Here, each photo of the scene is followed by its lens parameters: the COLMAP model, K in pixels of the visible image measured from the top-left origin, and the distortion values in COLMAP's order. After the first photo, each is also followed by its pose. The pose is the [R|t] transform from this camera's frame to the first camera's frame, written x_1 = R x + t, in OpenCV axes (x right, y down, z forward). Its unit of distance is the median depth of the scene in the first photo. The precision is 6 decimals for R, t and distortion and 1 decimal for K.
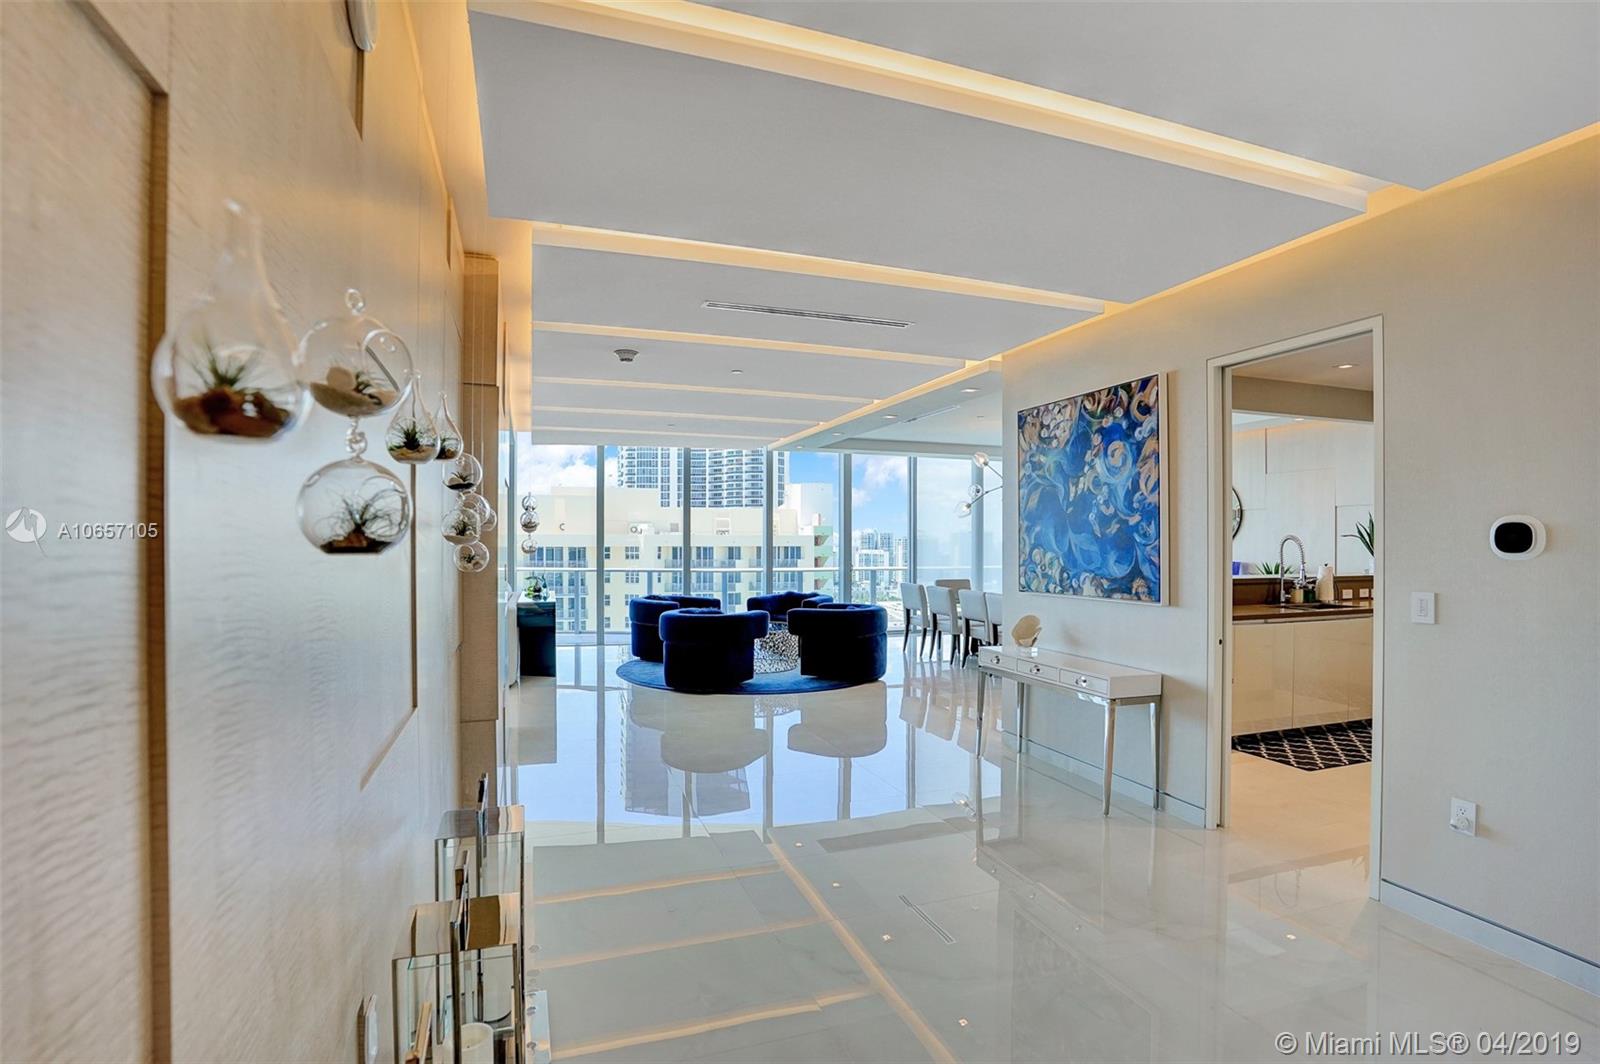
lens RADIAL K [[744.7, 0, 789.5], [0, 744.7, 534.8], [0, 0, 1]] dist [-0.082754, 0.030185]
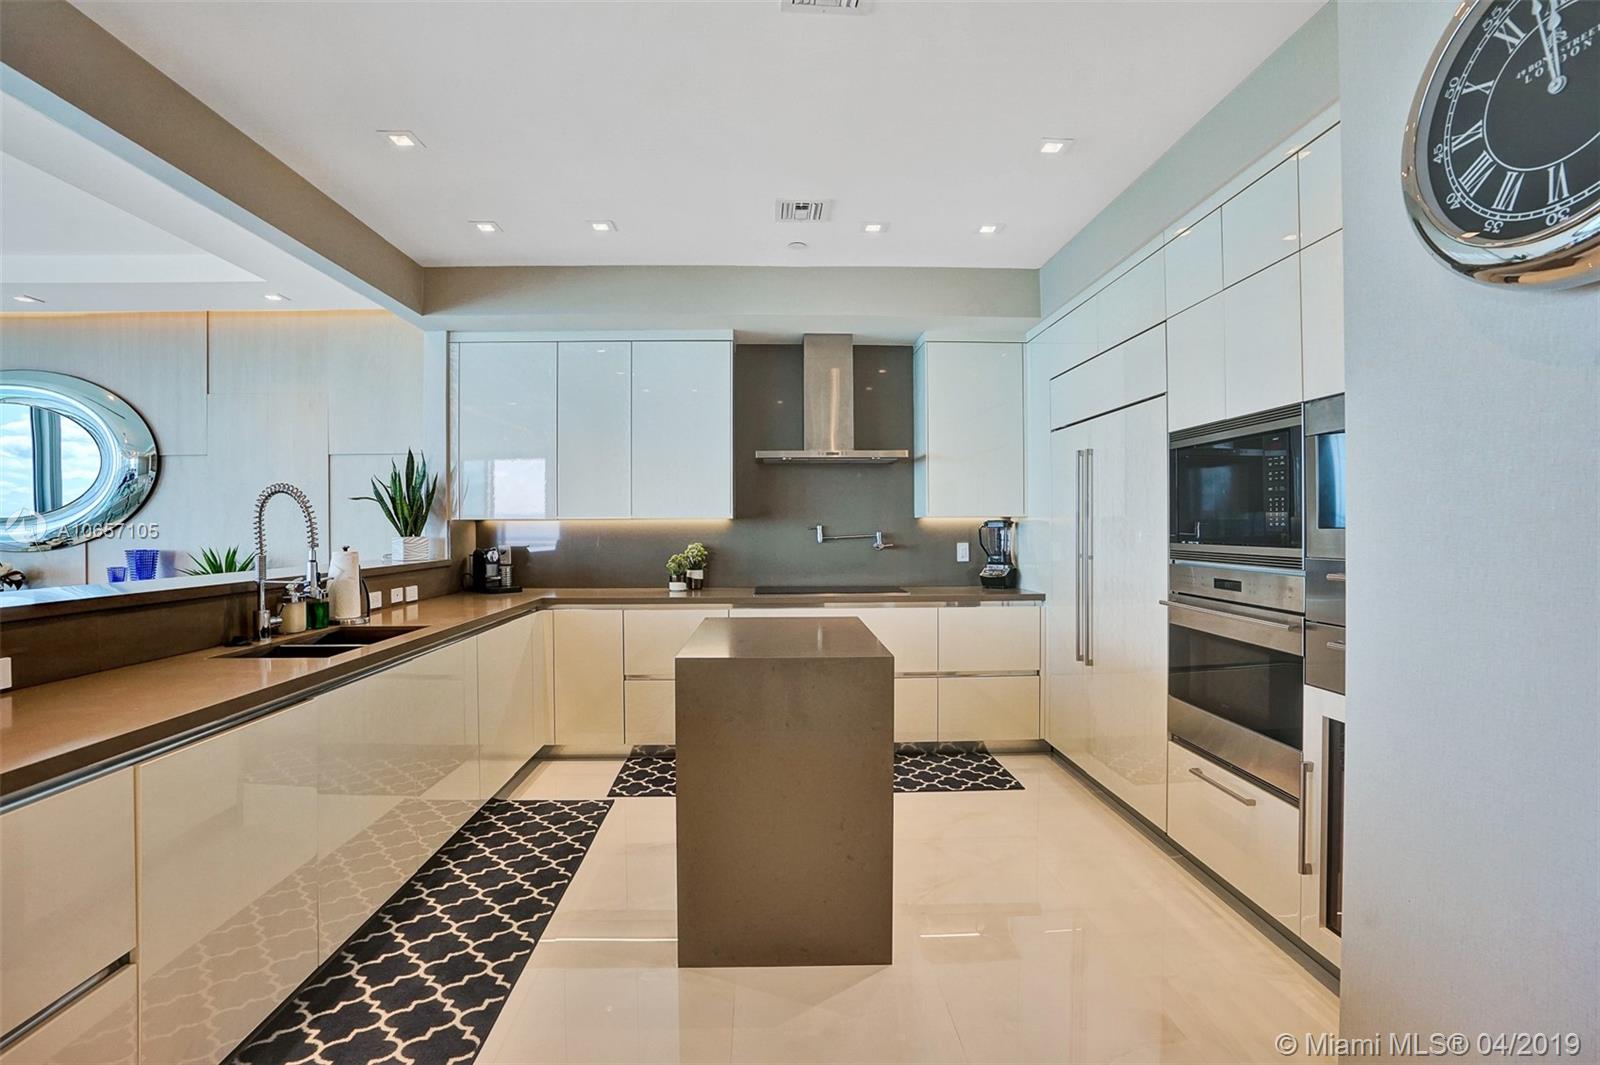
lens RADIAL K [[744.7, 0, 789.5], [0, 744.7, 535.3], [0, 0, 1]] dist [-0.082754, 0.030185]
pose [[0.290228, -0.014426, 0.956849, 0.355069], [0.003208, 0.999895, 0.014102, 0.027779], [-0.956952, -0.001023, 0.290244, 0.555637]]
